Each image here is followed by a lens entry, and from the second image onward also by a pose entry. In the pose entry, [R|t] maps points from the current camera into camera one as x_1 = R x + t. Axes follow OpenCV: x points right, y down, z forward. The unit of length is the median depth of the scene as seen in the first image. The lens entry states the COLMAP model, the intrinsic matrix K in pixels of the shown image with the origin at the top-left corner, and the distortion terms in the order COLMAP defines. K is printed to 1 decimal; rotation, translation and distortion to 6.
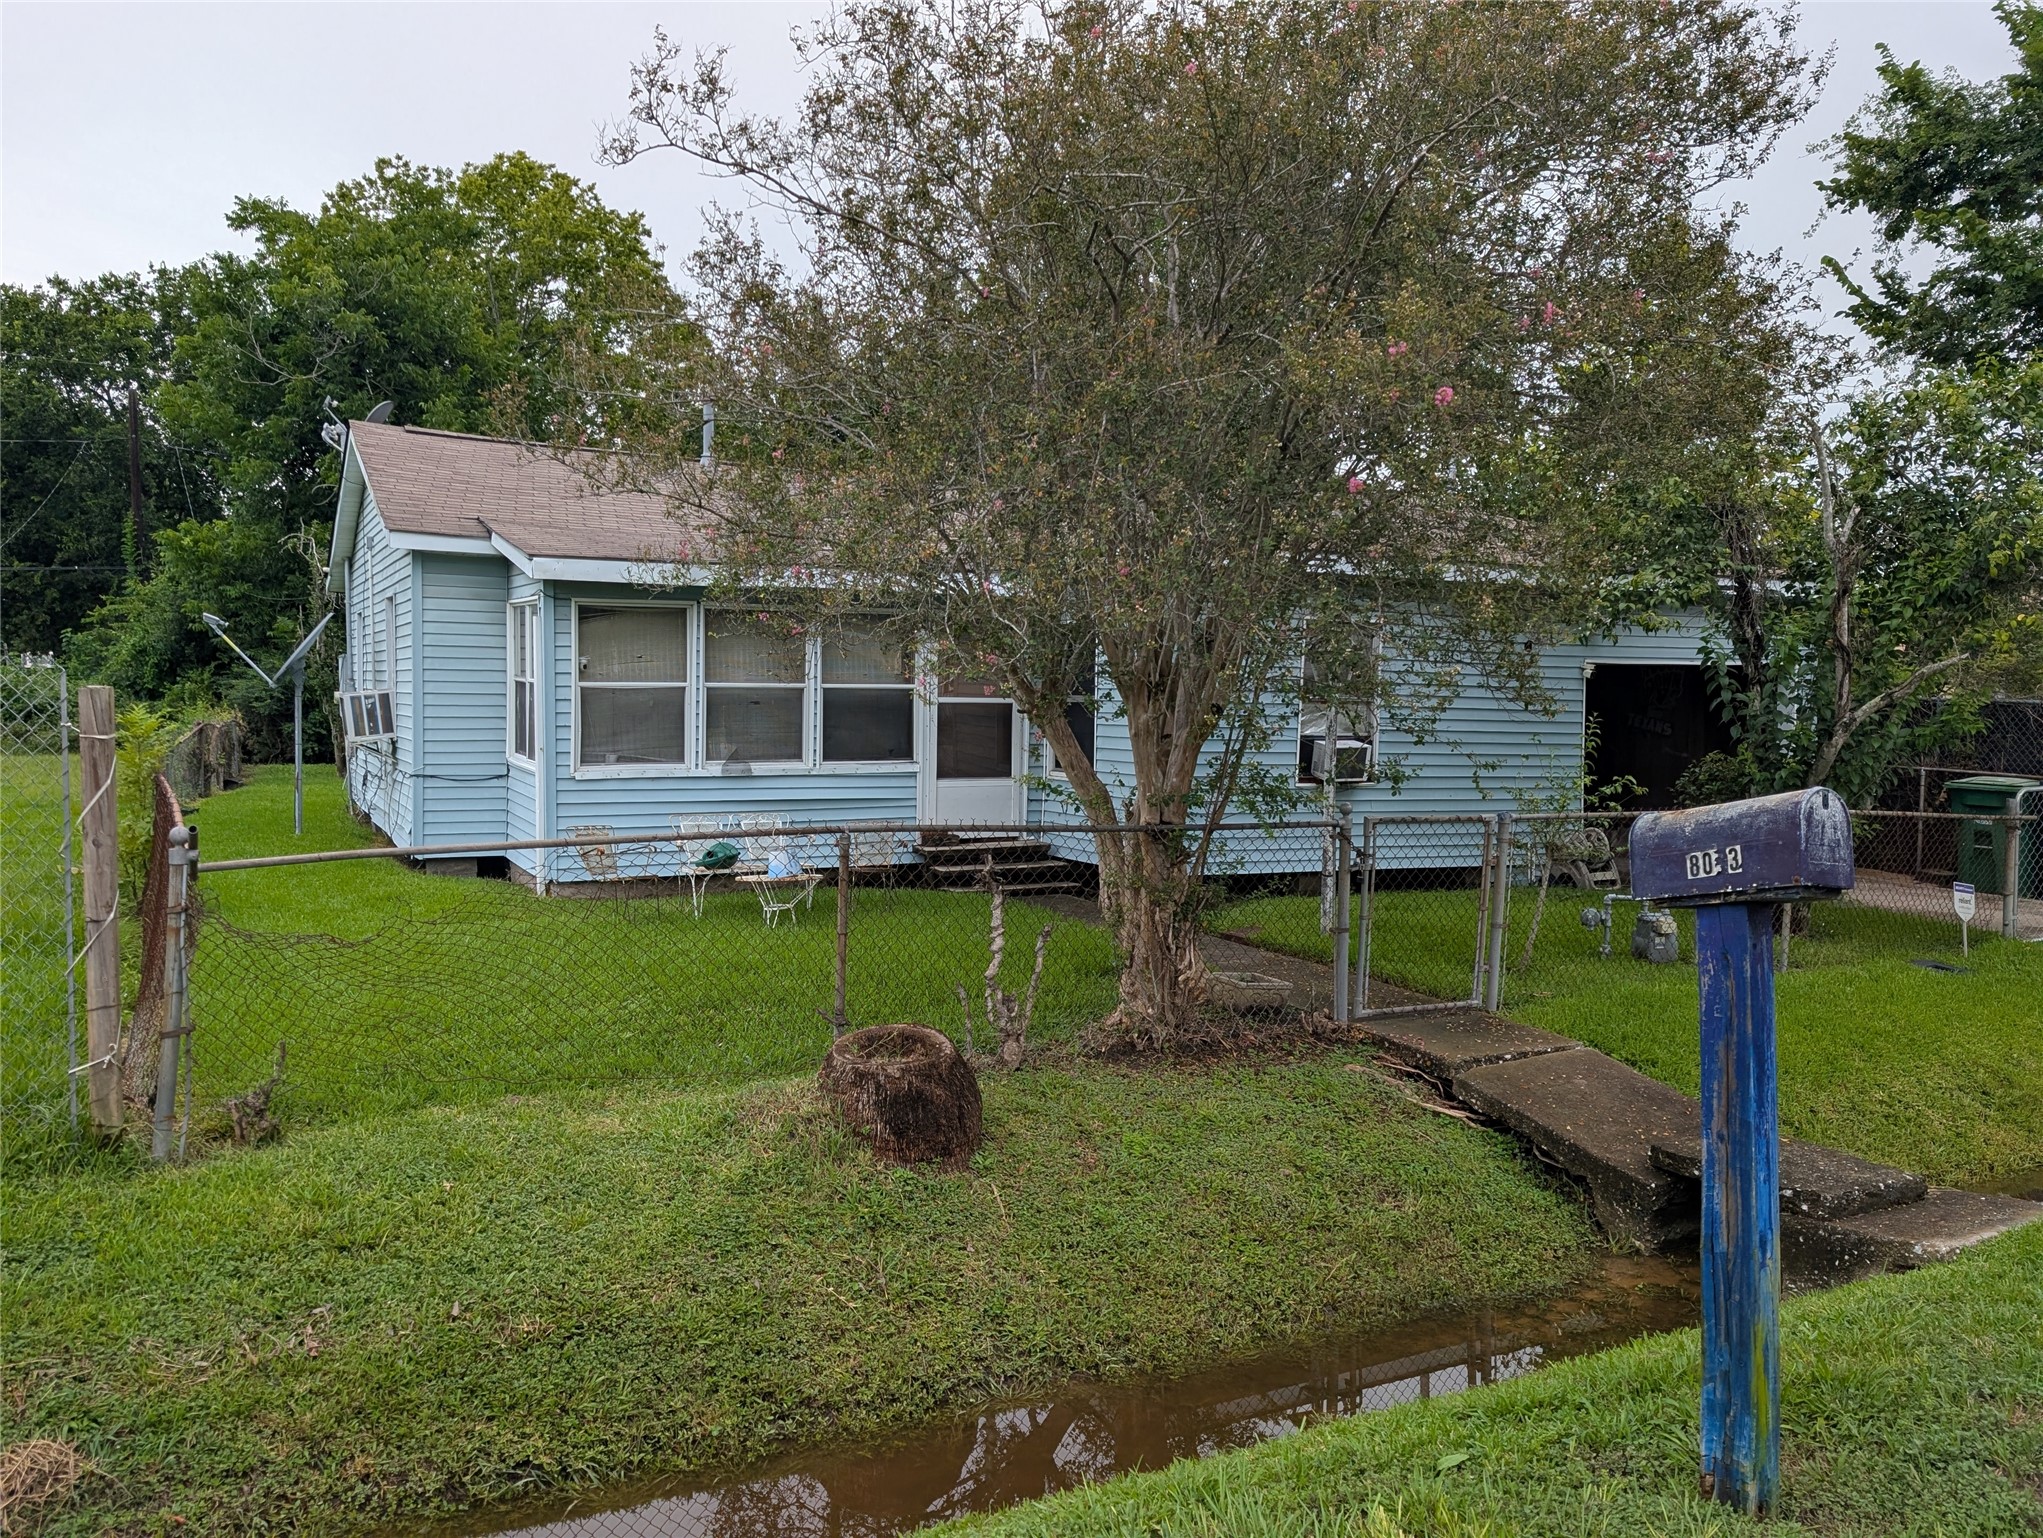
lens RADIAL K [[1573.6, 0, 1021.5], [0, 1573.6, 769.0], [0, 0, 1]] dist [0.019027, -0.006904]
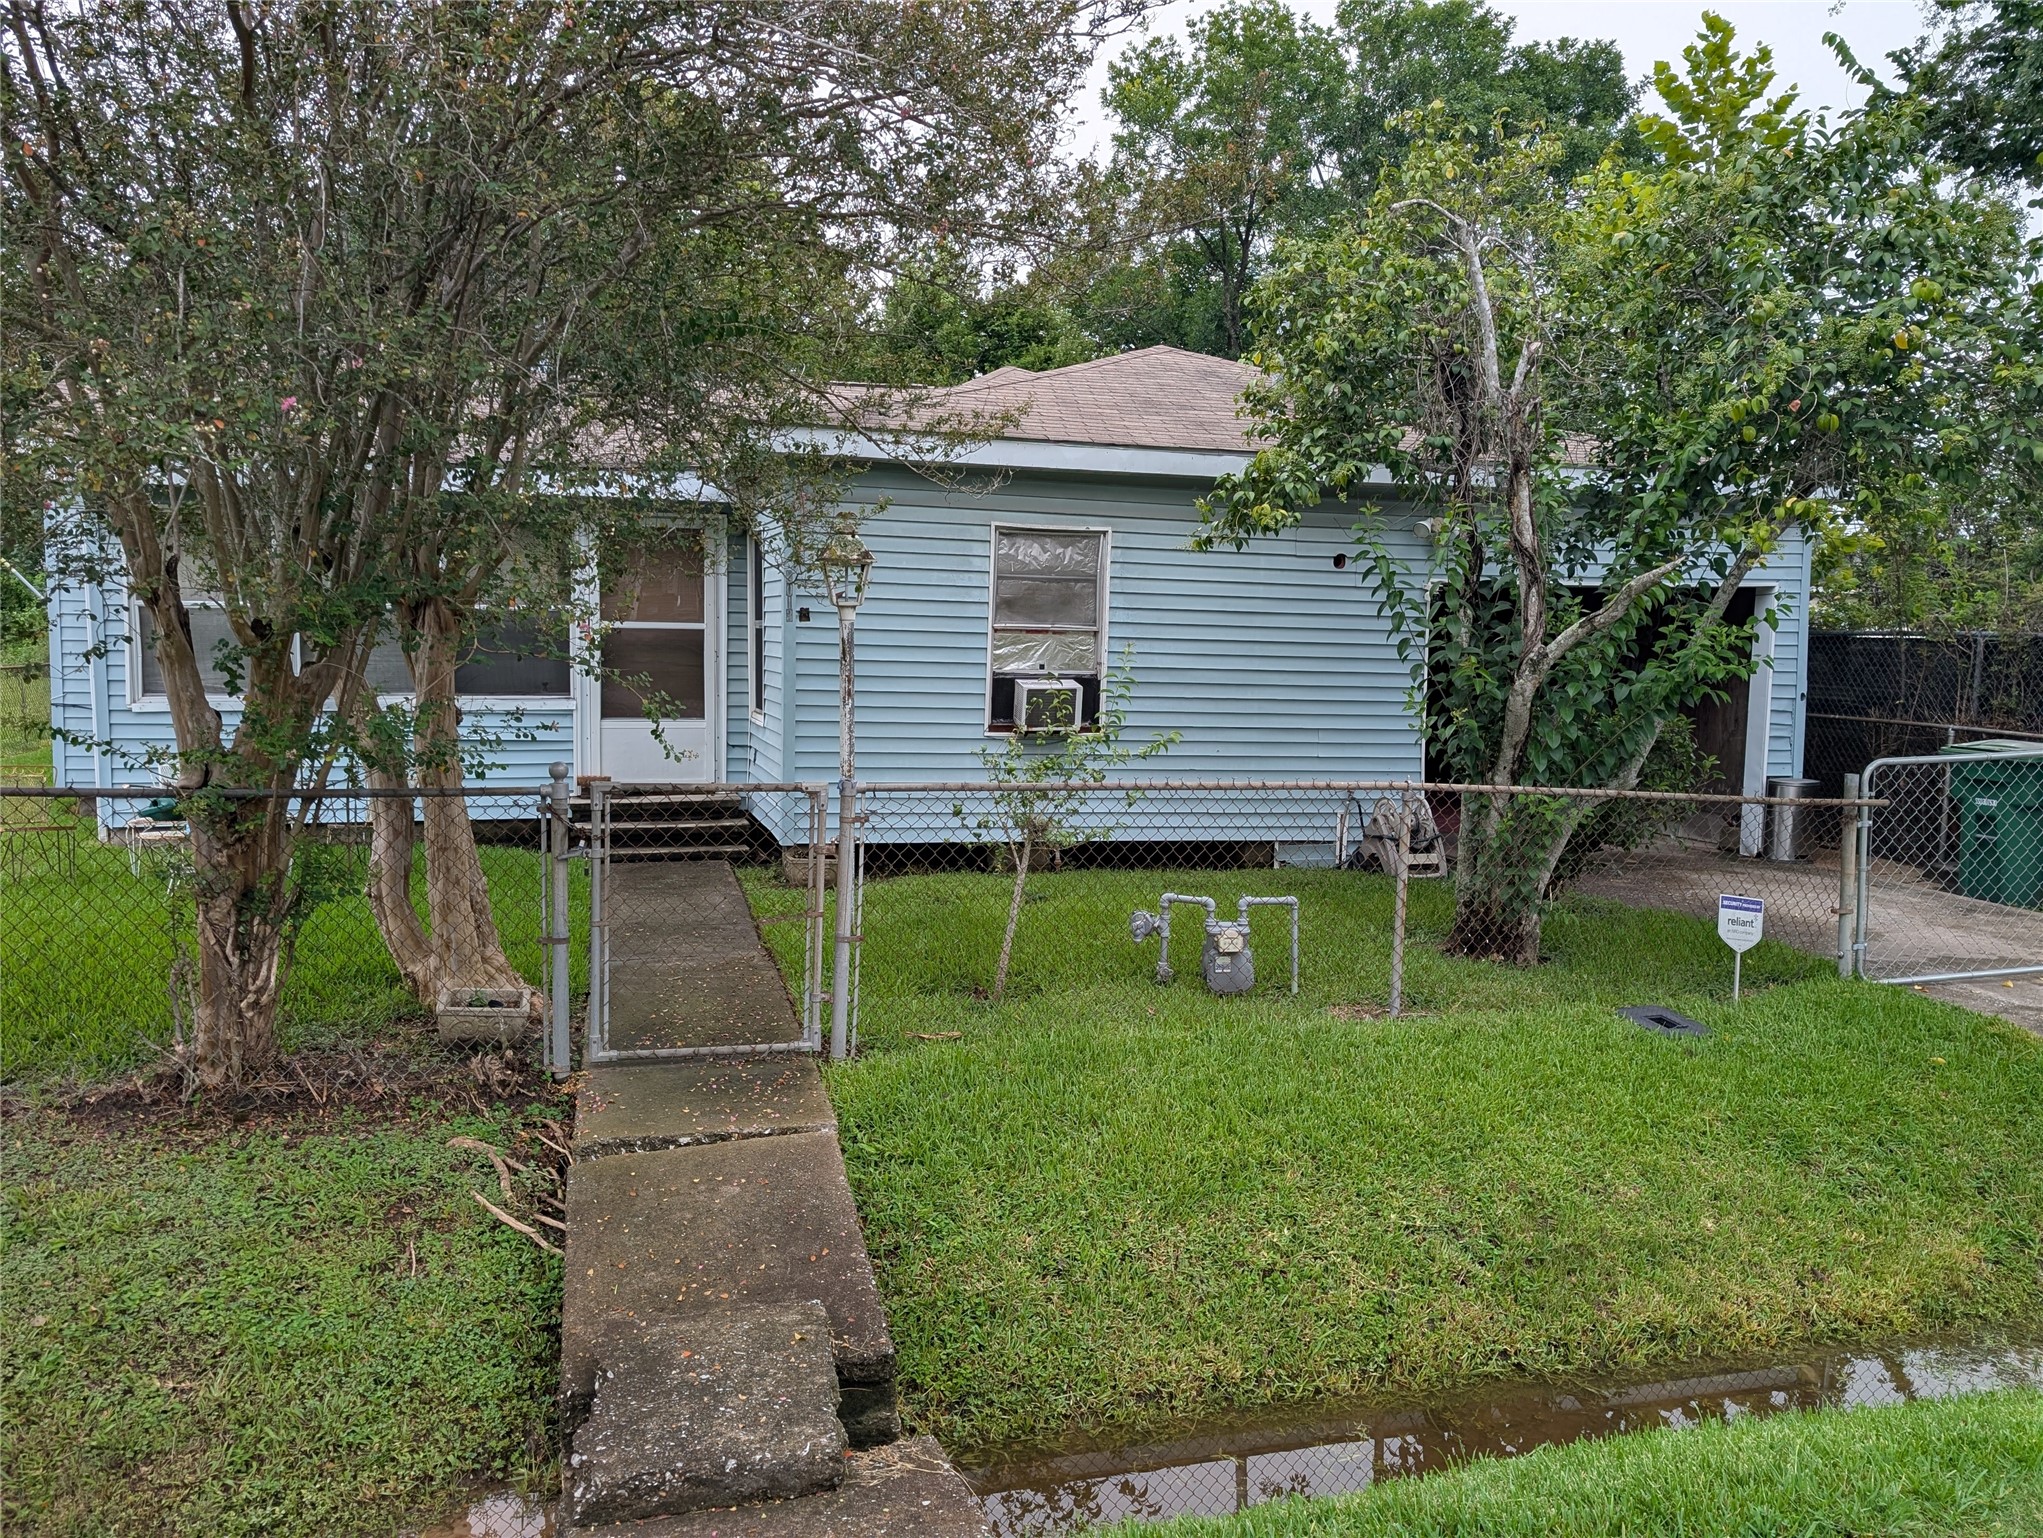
lens RADIAL K [[1573.6, 0, 1021.5], [0, 1573.6, 769.0], [0, 0, 1]] dist [0.019027, -0.006904]
pose [[0.980375, 0.022506, -0.195851, 0.457677], [-0.015072, 0.999111, 0.039368, -0.004567], [0.196563, -0.035644, 0.979843, 0.292665]]
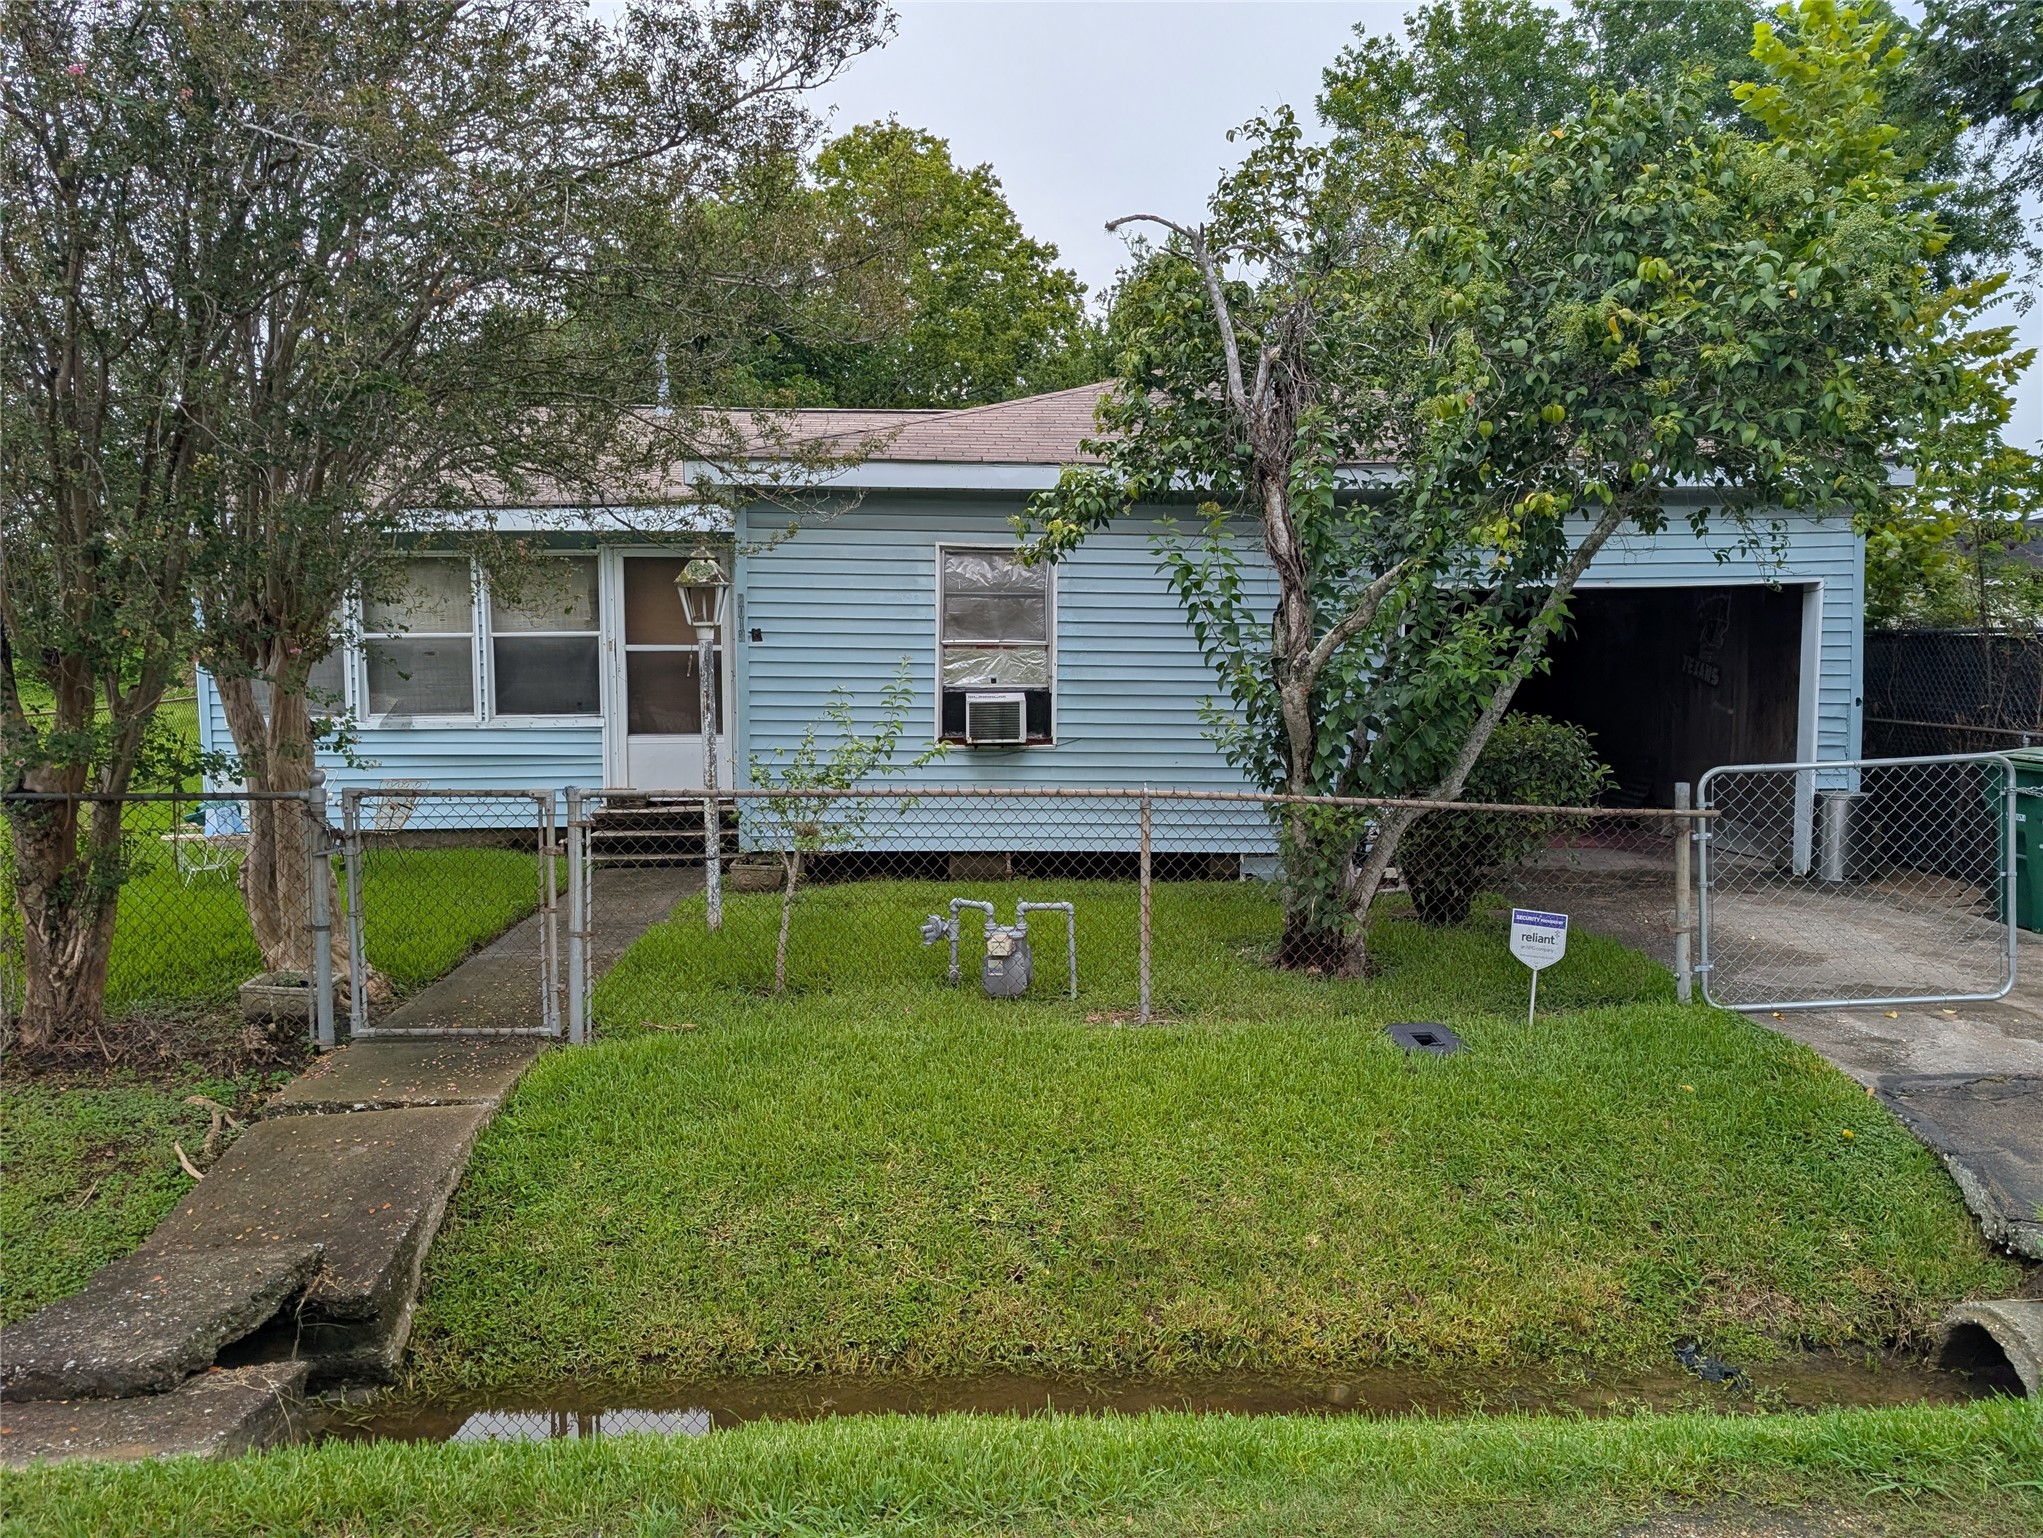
lens RADIAL K [[1576.2, 0, 998.6], [0, 1576.2, 750.9], [0, 0, 1]] dist [0.018526, -0.005177]
pose [[0.913054, 0.013560, -0.407613, 0.710380], [-0.006178, 0.999792, 0.019422, -0.004548], [0.407792, -0.015216, 0.912948, 0.340844]]
